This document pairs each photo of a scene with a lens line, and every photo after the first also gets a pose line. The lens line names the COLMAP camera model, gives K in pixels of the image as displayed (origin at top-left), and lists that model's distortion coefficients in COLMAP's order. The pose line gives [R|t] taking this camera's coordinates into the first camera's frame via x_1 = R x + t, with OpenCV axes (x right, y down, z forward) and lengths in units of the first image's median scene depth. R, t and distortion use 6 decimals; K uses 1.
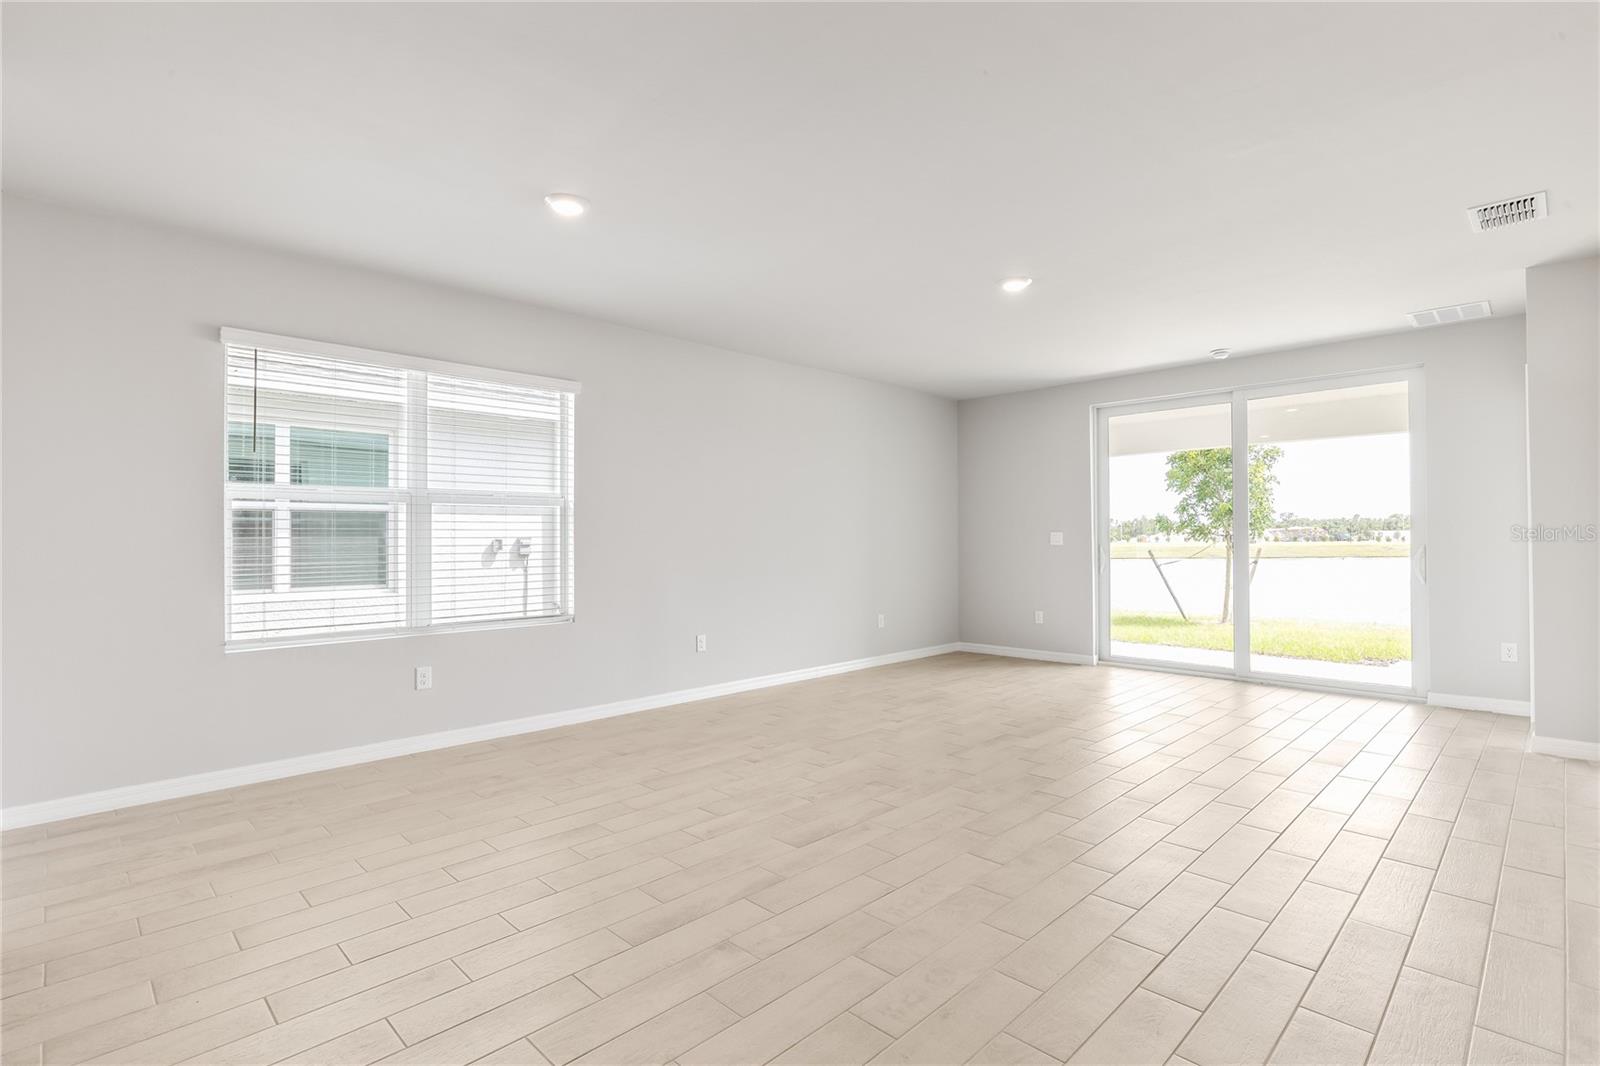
lens RADIAL K [[759.7, 0, 798.5], [0, 759.7, 531.0], [0, 0, 1]] dist [-0.006327, 0.000816]
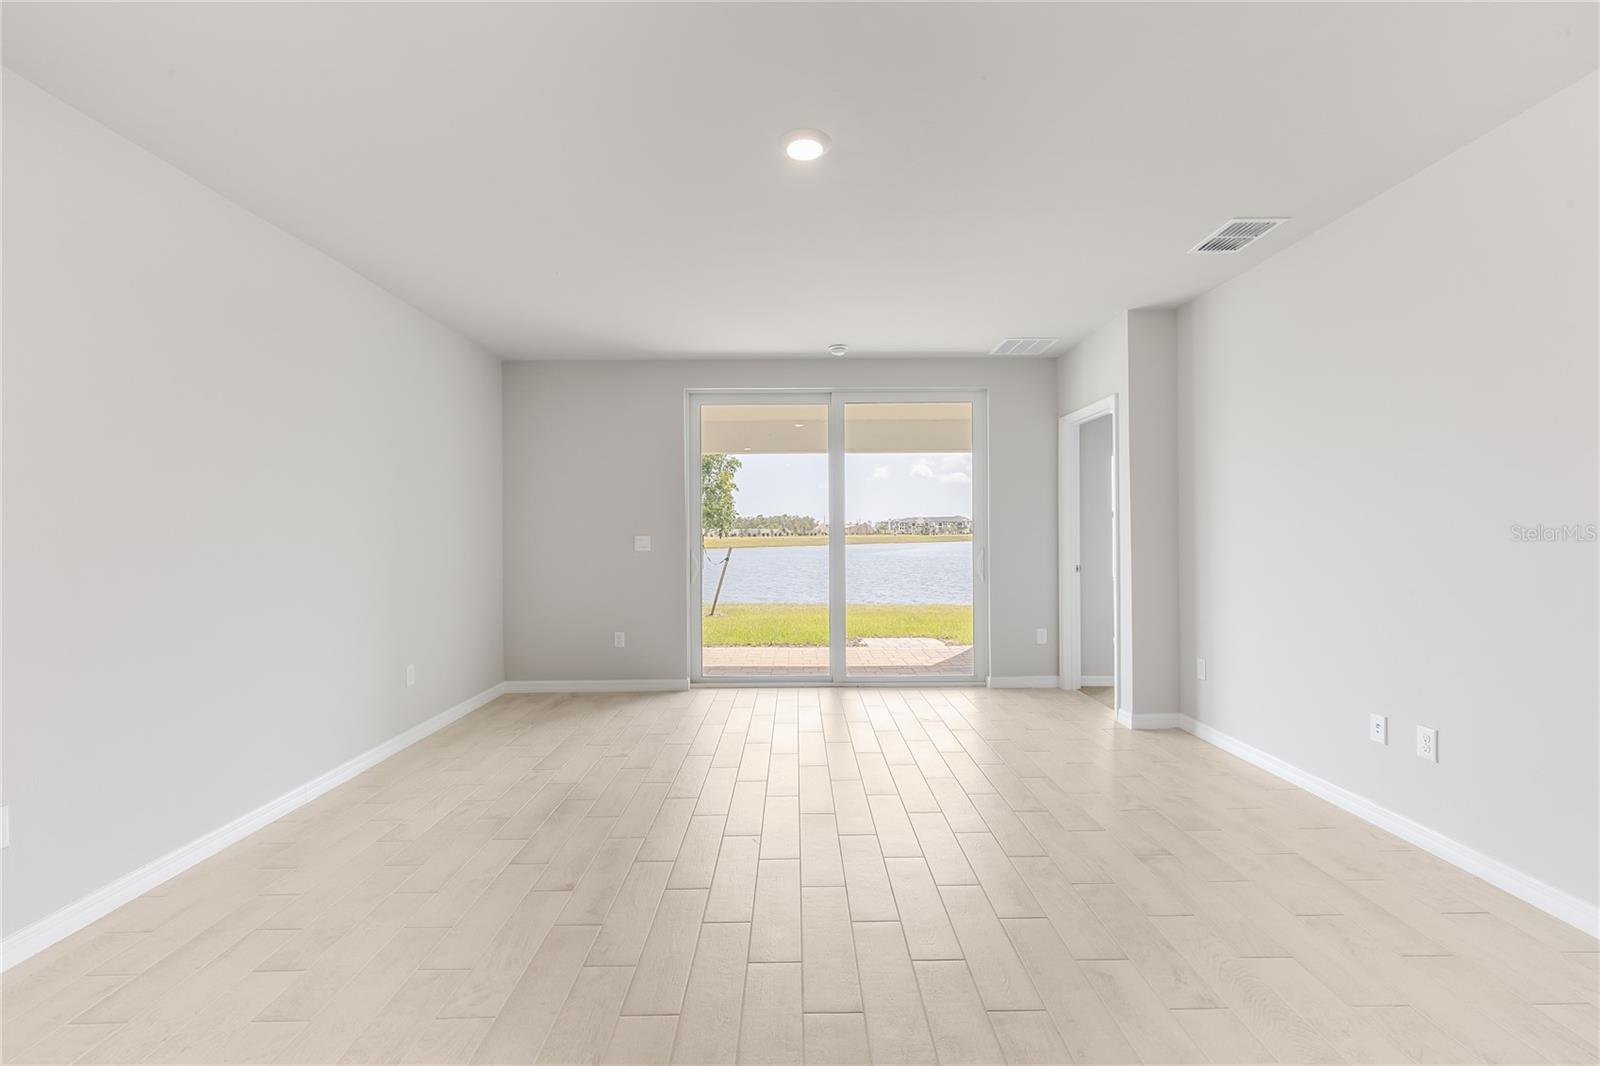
lens RADIAL K [[675.0, 0, 803.2], [0, 675.0, 525.2], [0, 0, 1]] dist [0.002165, -0.000324]
pose [[0.693750, 0.007682, 0.720175, -0.073681], [-0.004640, 0.999970, -0.006197, -0.006086], [-0.720201, 0.000957, 0.693765, 0.374377]]
